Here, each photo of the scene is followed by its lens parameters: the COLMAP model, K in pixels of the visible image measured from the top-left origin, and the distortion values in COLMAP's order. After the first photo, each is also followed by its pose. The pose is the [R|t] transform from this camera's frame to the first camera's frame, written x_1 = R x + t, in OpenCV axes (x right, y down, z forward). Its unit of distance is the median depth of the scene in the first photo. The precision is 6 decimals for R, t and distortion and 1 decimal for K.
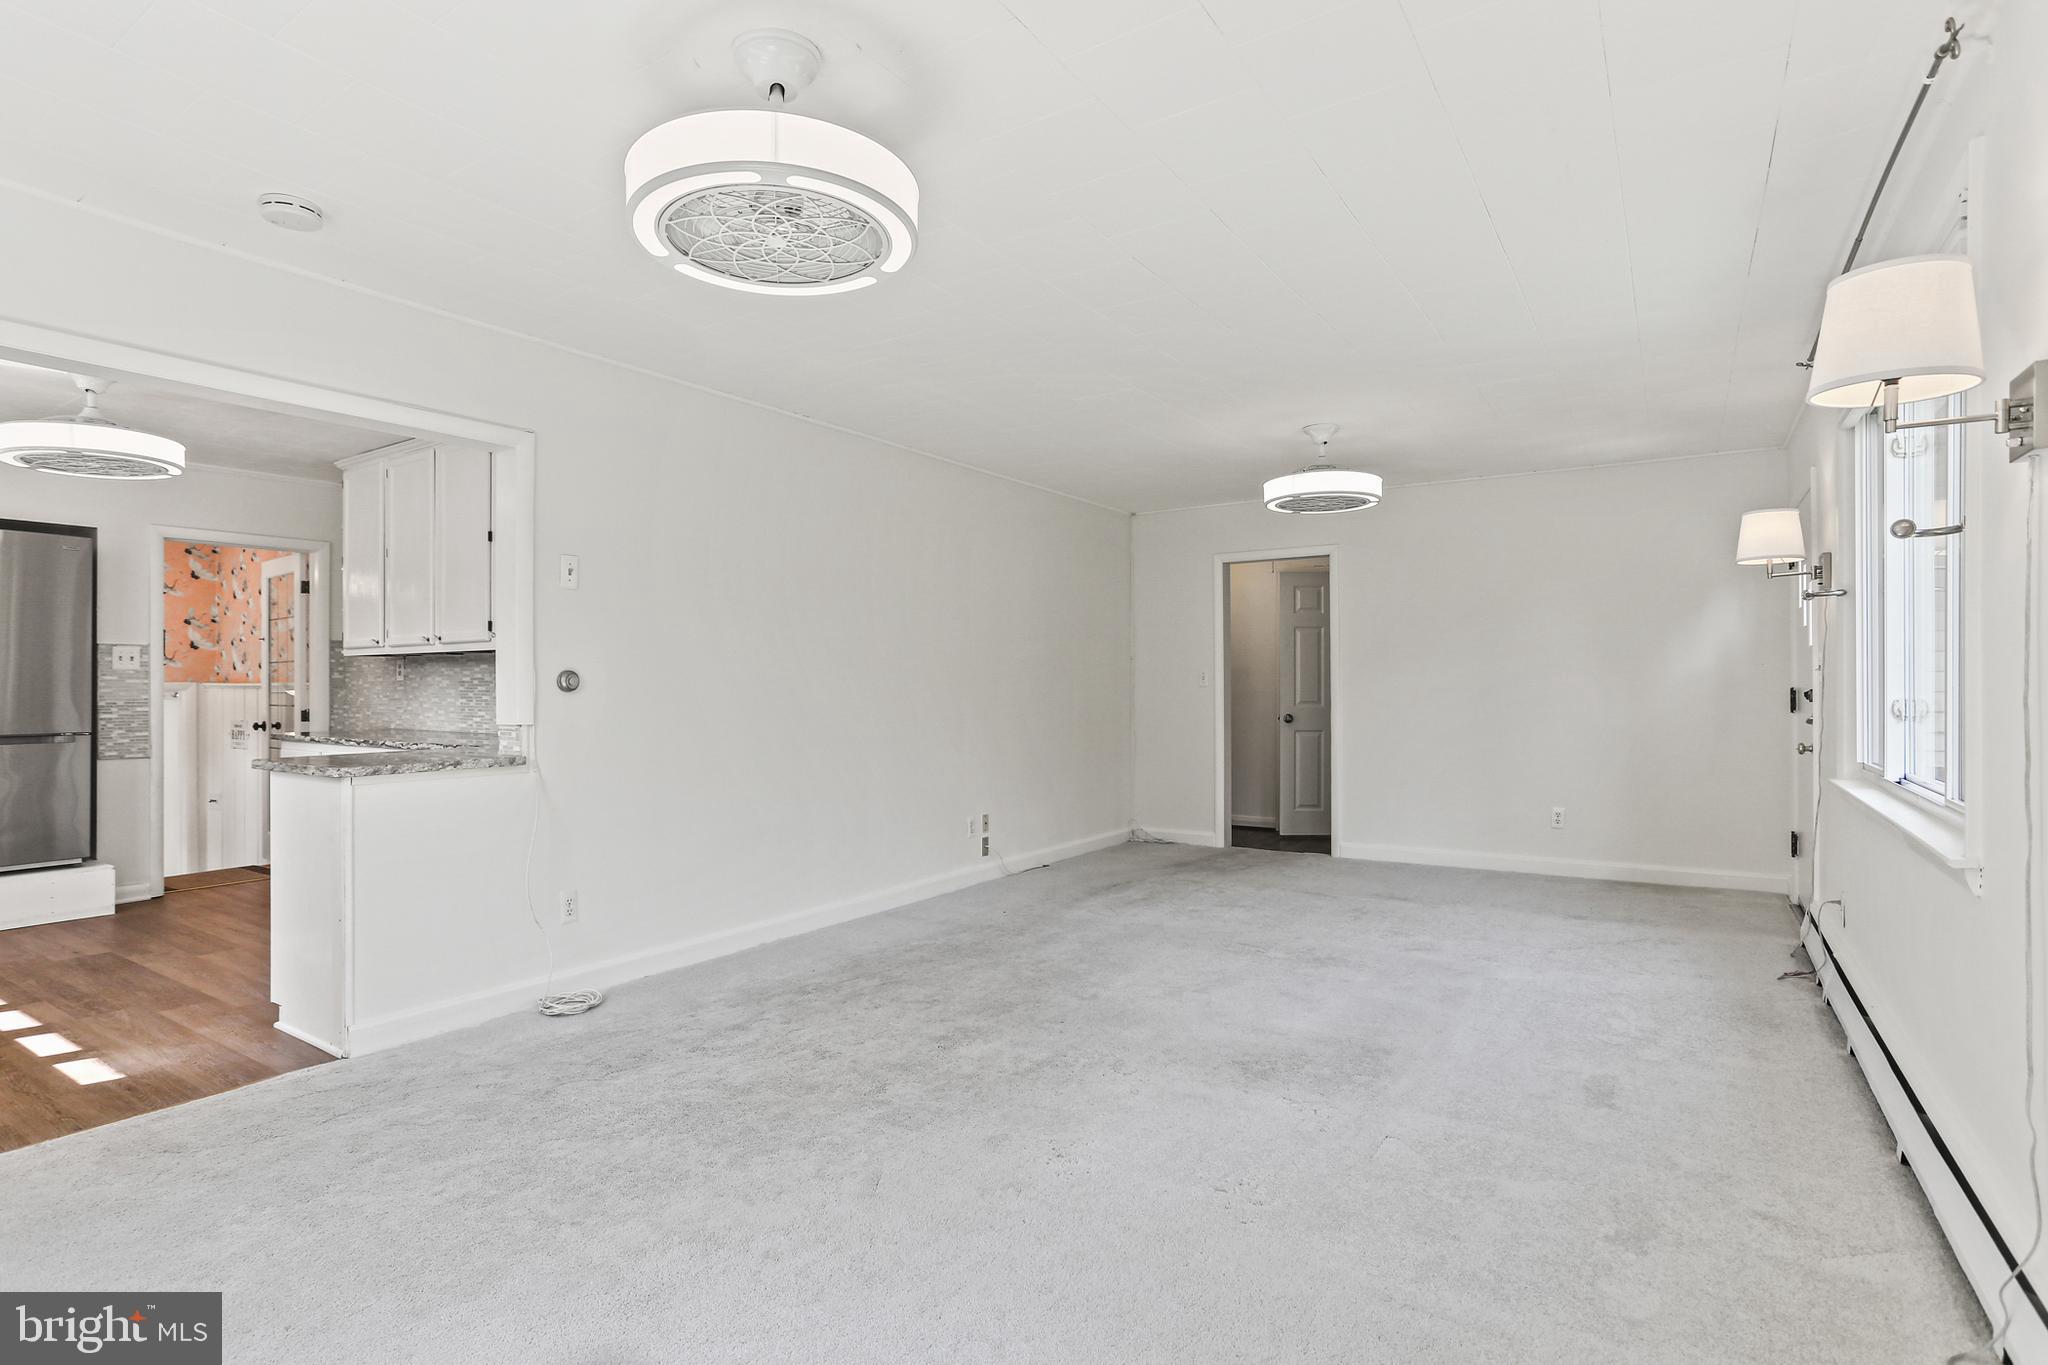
lens RADIAL K [[1000.6, 0, 1013.2], [0, 1000.6, 690.1], [0, 0, 1]] dist [-0.011141, 0.001473]
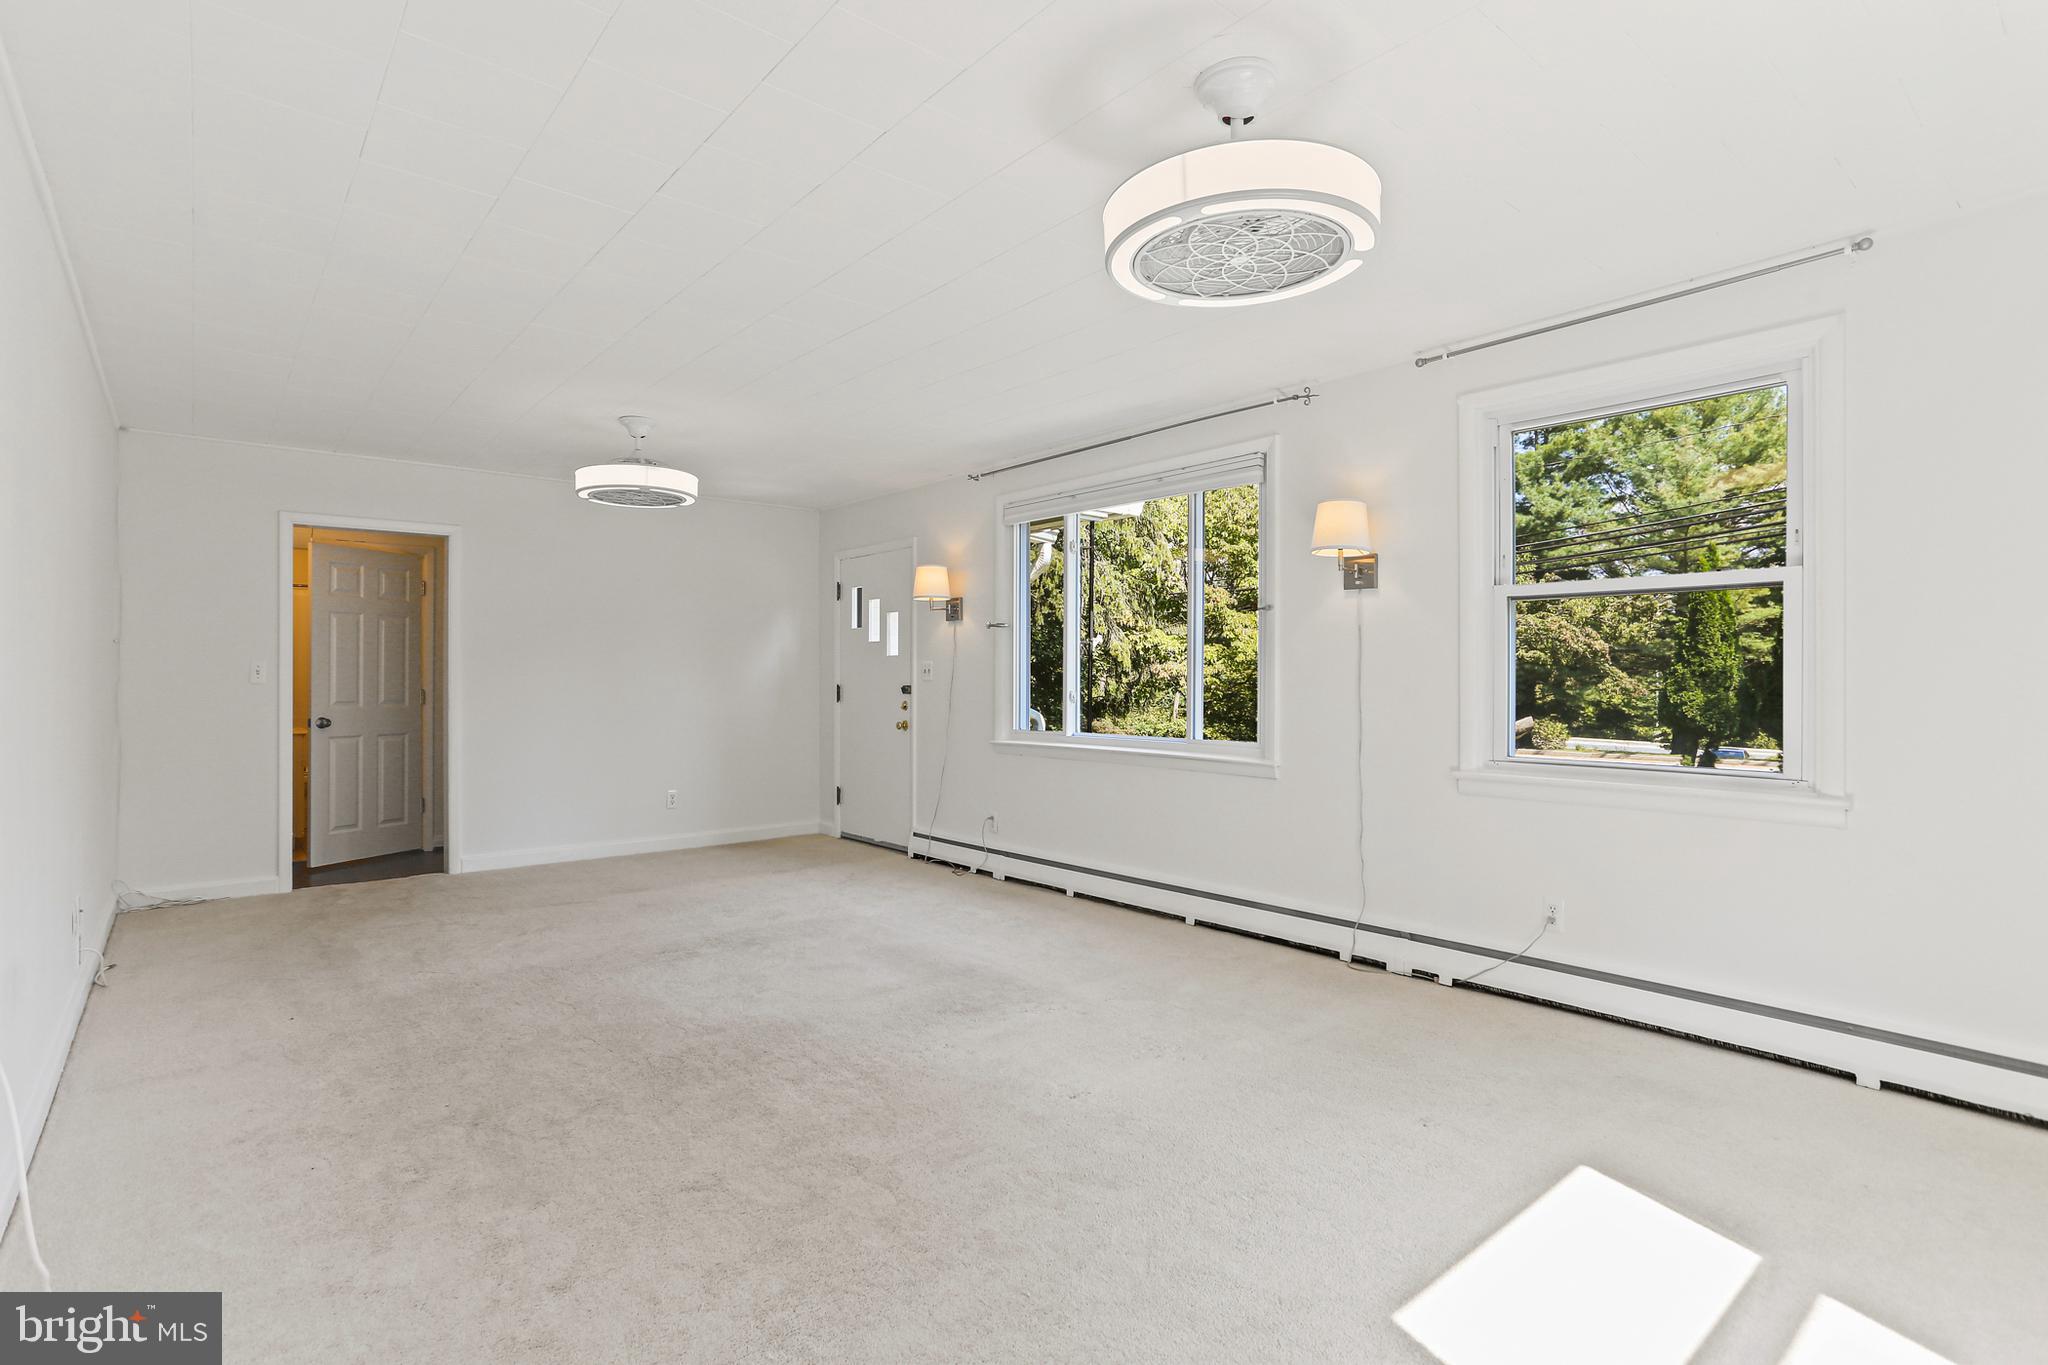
lens RADIAL K [[1000.6, 0, 1012.5], [0, 1000.6, 676.9], [0, 0, 1]] dist [-0.011141, 0.001473]
pose [[0.288890, 0.011115, 0.957298, -0.635541], [0.001271, 0.999927, -0.011994, 0.005341], [-0.957361, 0.004682, 0.288855, 0.447376]]
